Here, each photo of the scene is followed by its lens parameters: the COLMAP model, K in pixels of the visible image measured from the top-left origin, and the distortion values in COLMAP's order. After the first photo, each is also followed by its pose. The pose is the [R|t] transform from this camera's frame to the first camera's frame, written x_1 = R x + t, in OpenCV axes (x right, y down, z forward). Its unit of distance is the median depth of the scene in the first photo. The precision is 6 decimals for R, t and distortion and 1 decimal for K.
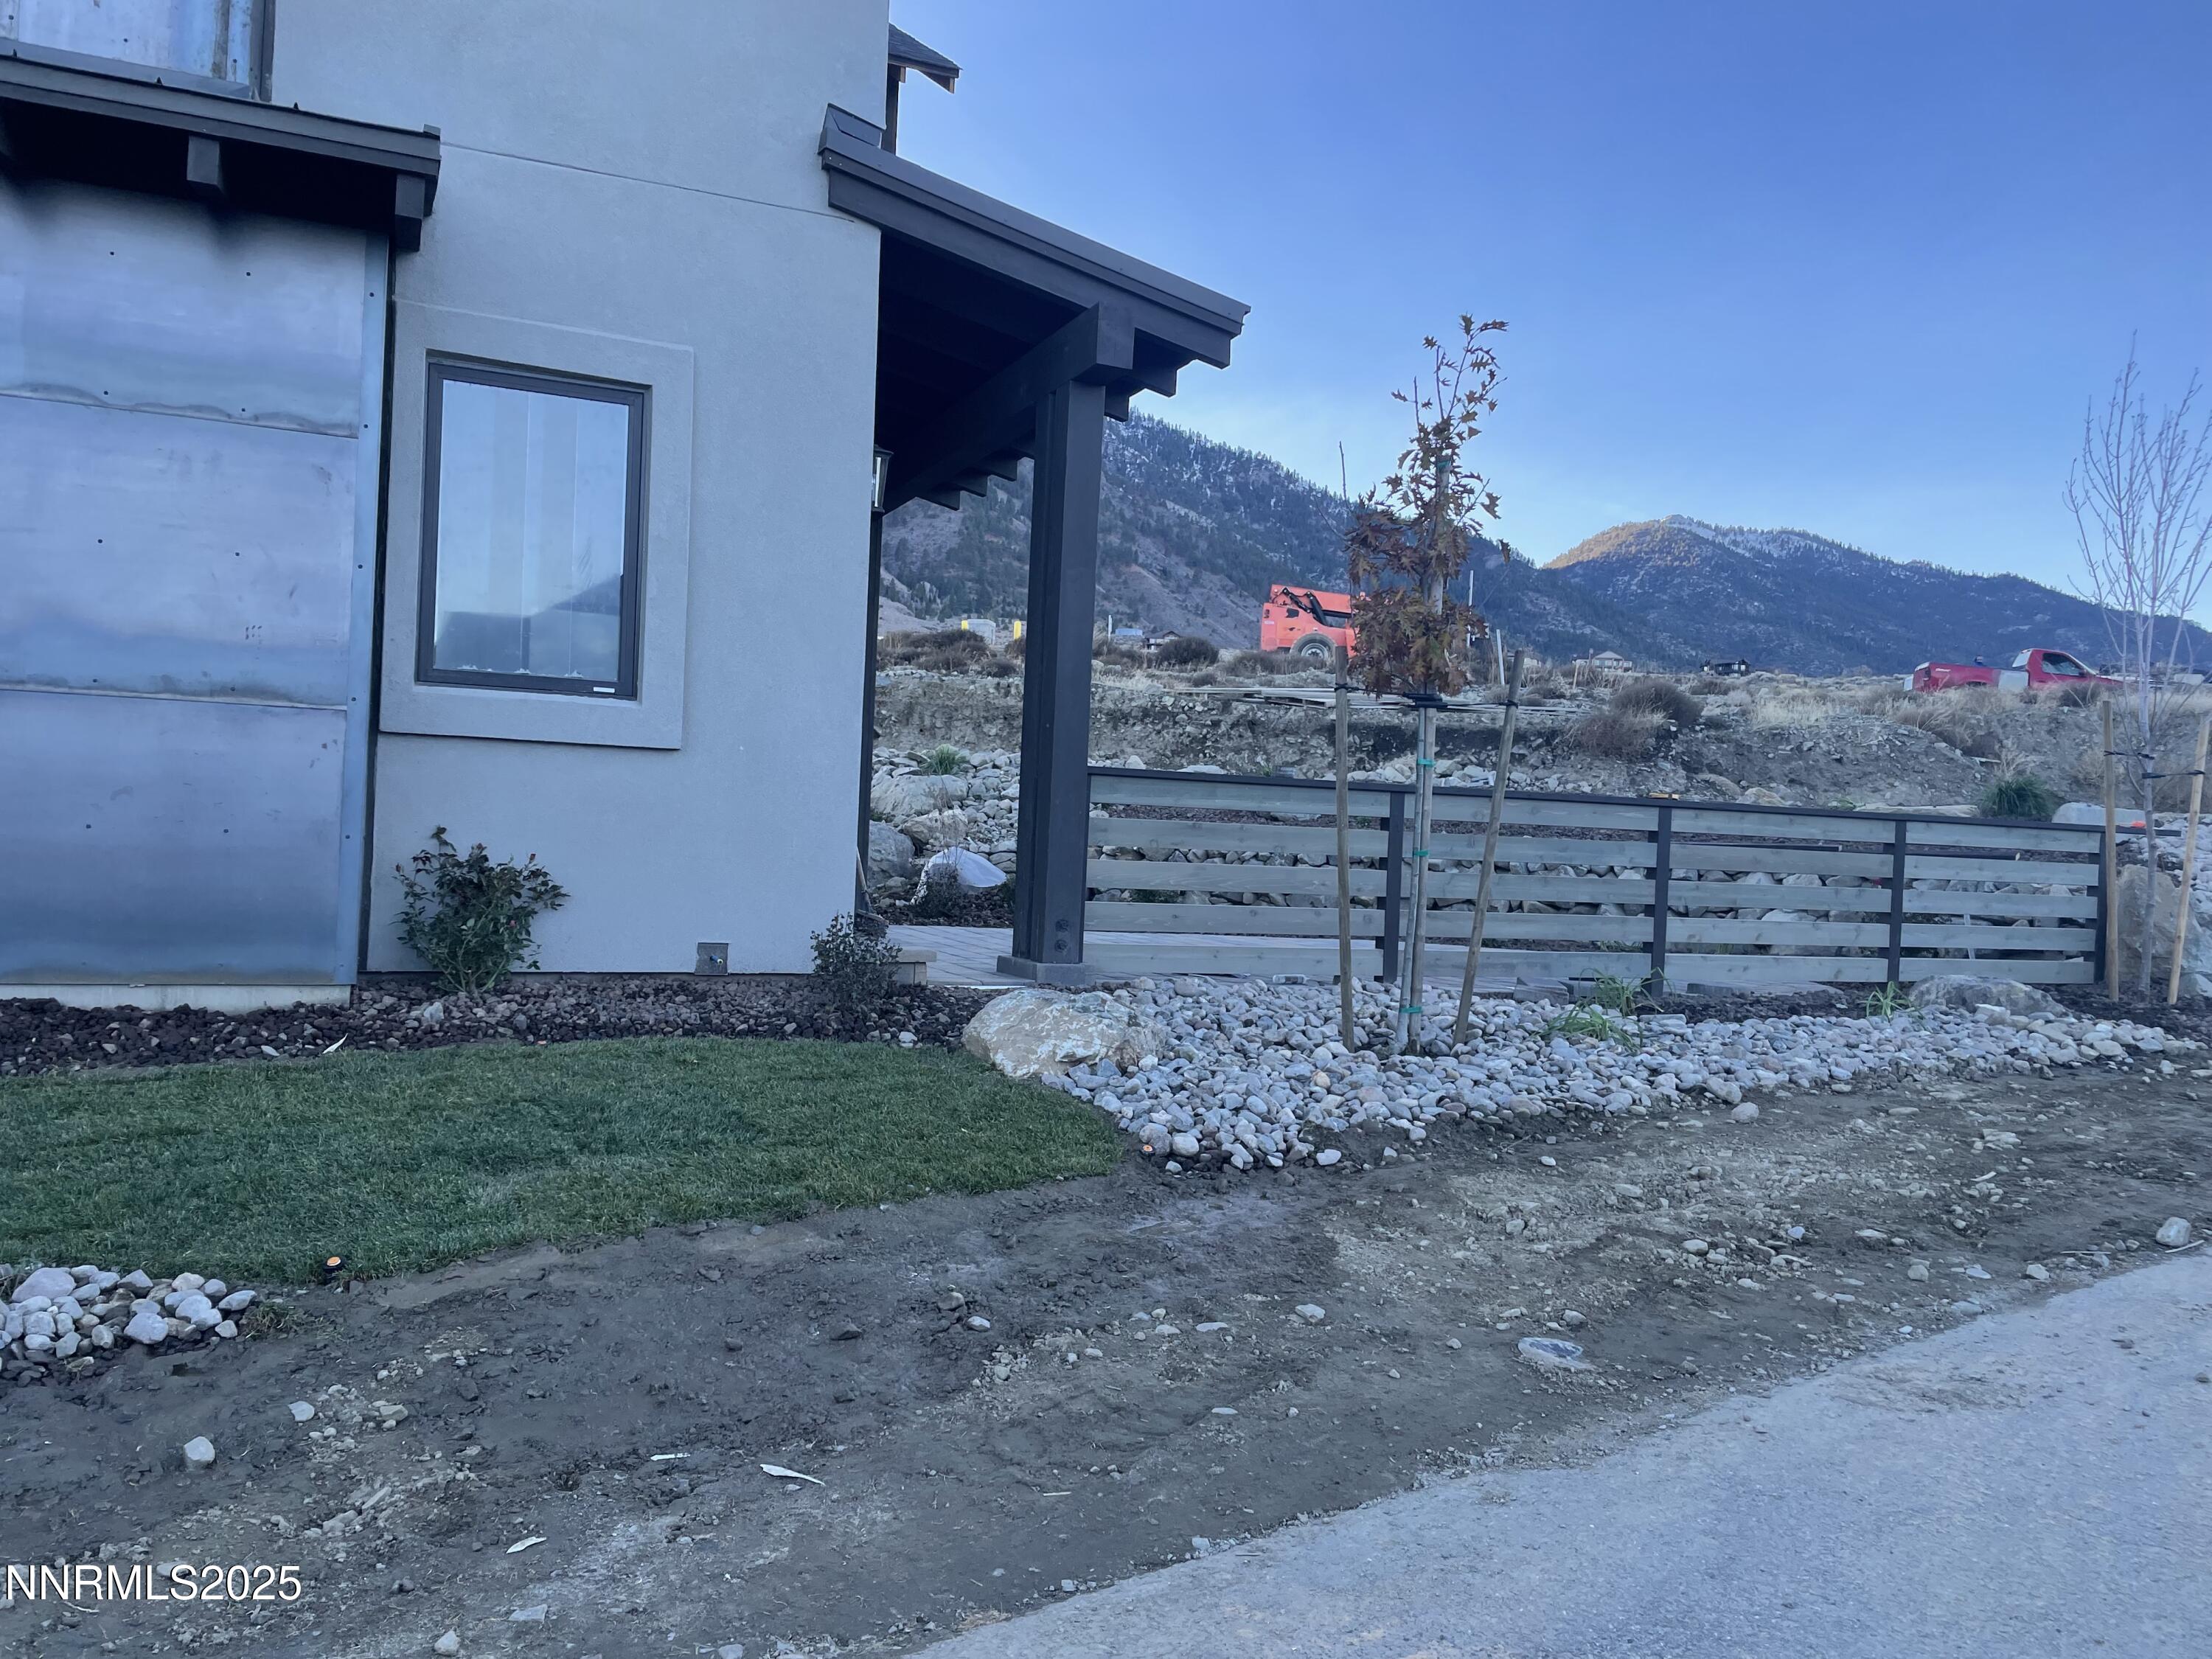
lens RADIAL K [[1680.6, 0, 1097.5], [0, 1680.6, 832.0], [0, 0, 1]] dist [0.090888, -0.096329]
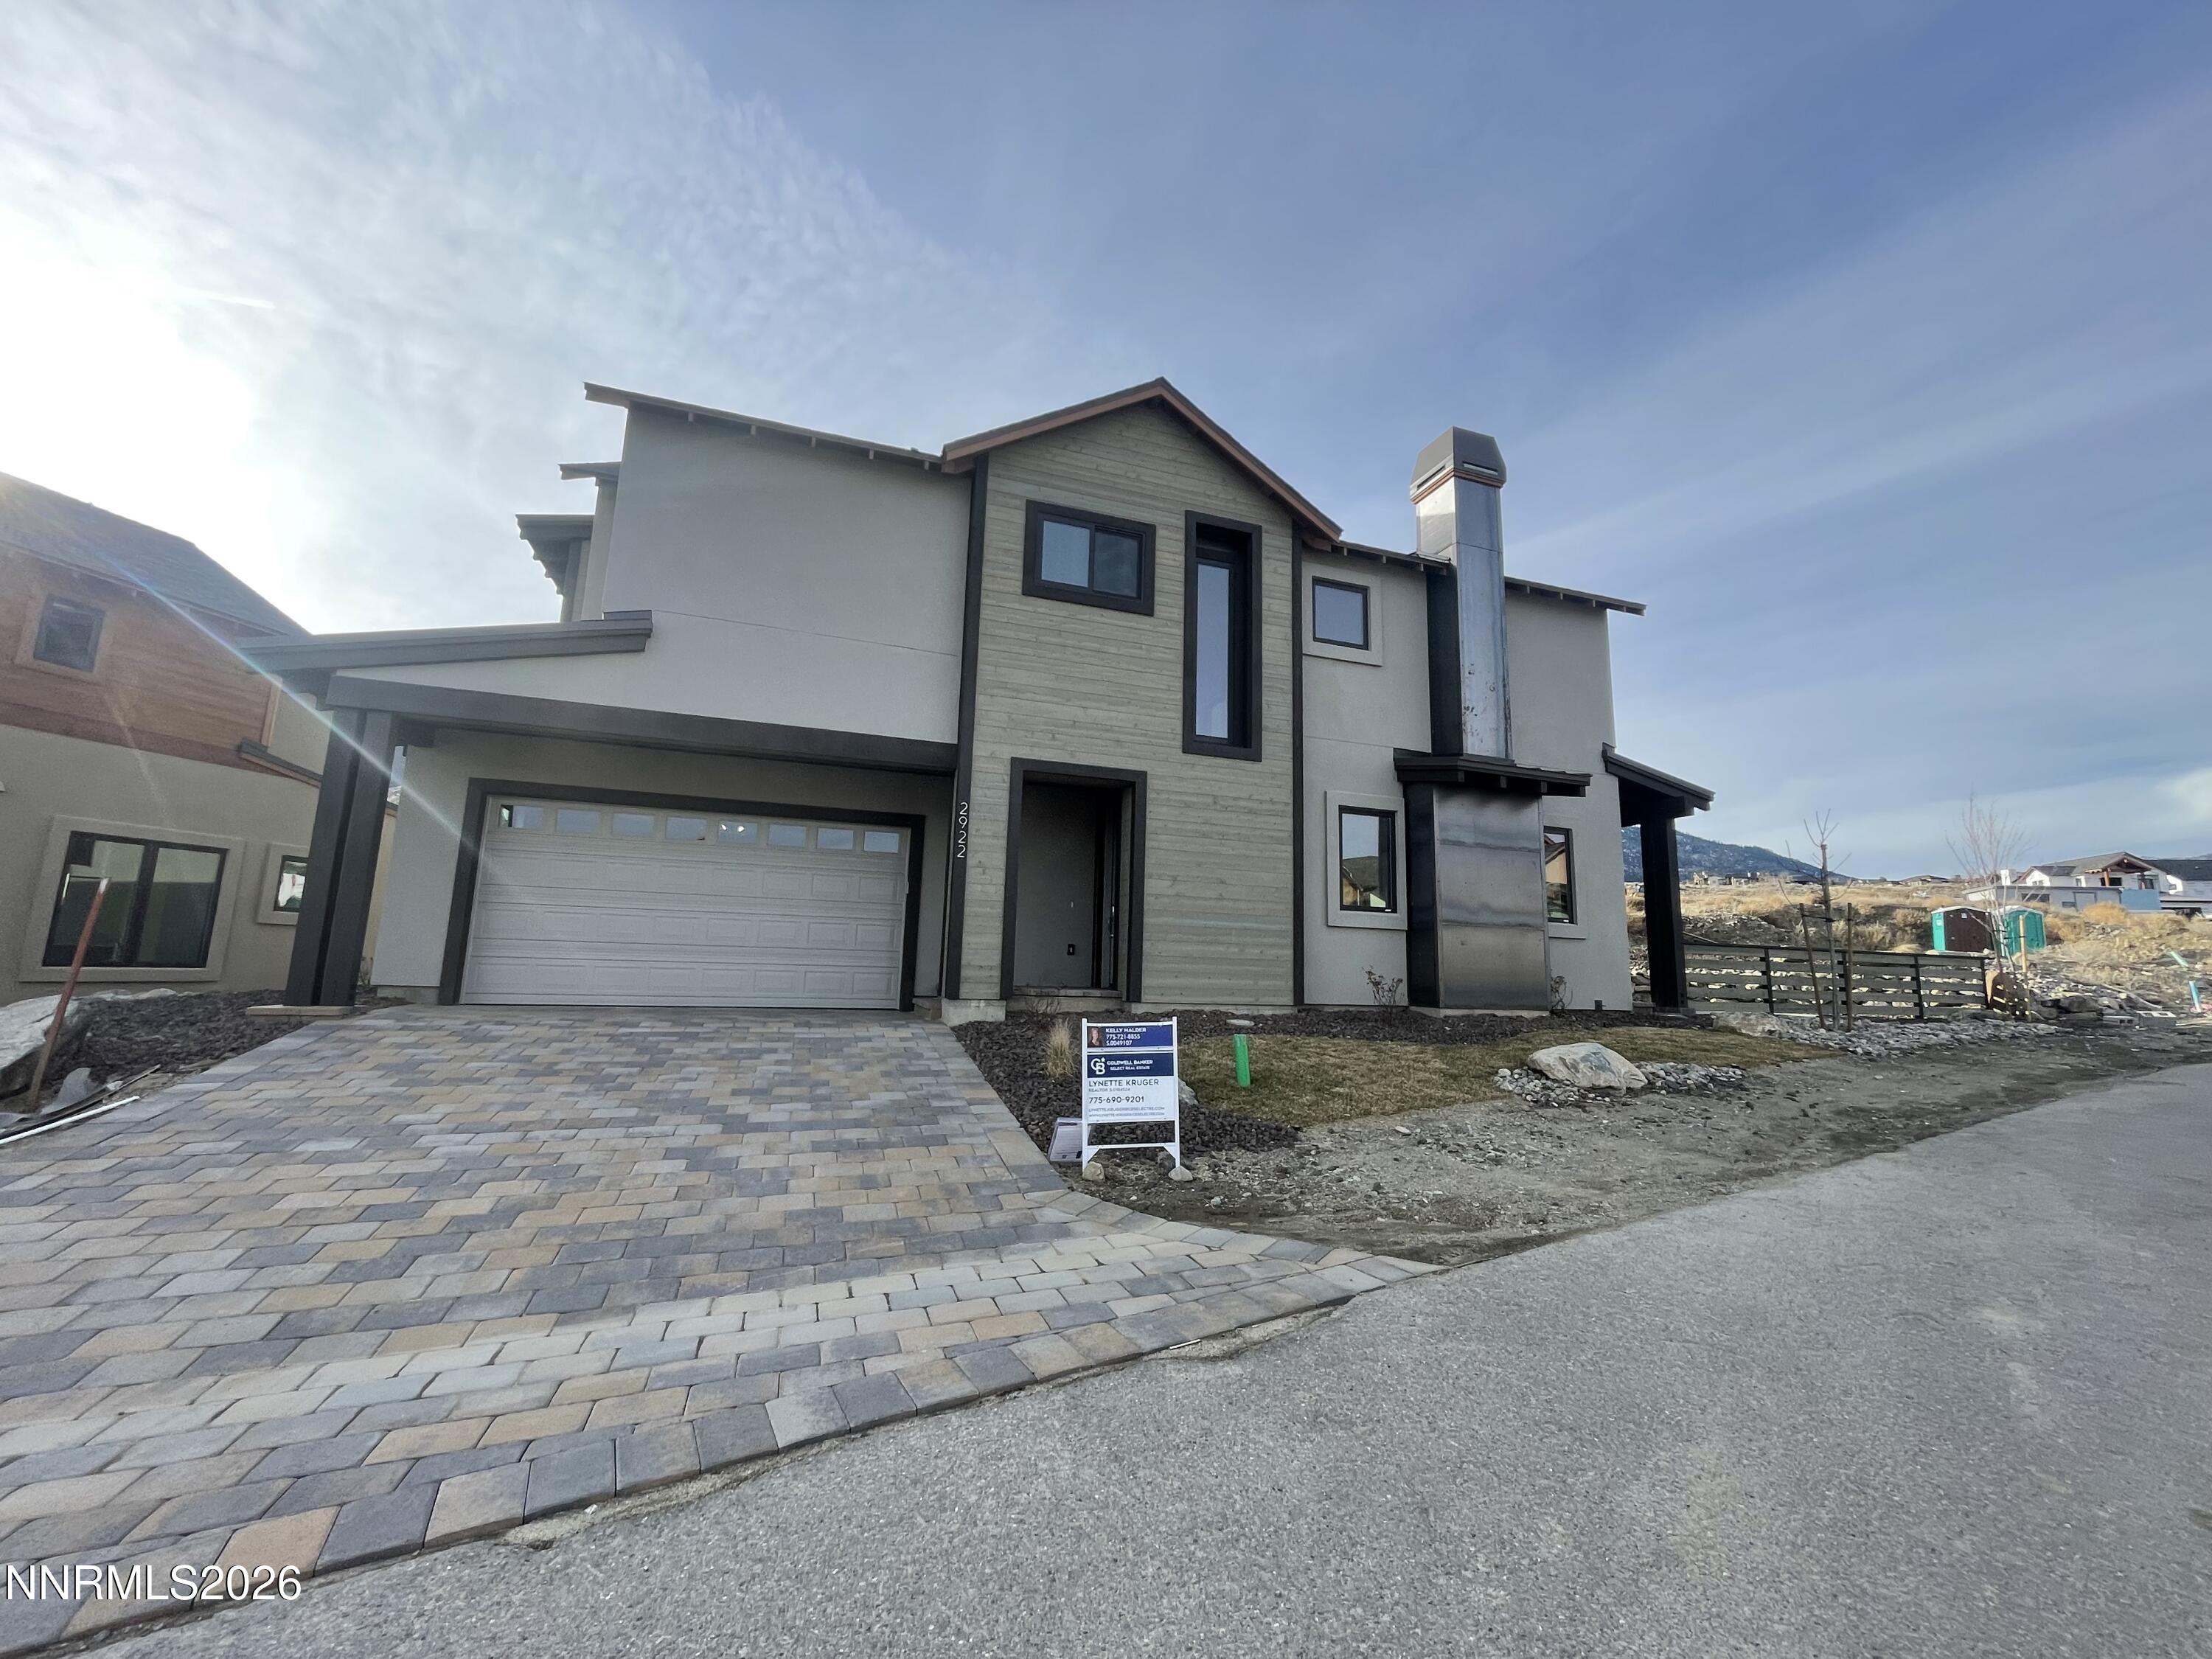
lens RADIAL K [[899.5, 0, 1102.2], [0, 899.5, 829.7], [0, 0, 1]] dist [-0.004051, -0.000116]
pose [[0.997263, -0.025120, -0.069536, -1.248906], [0.013672, 0.986948, -0.160457, 0.008585], [0.072659, 0.159067, 0.984590, -0.937564]]
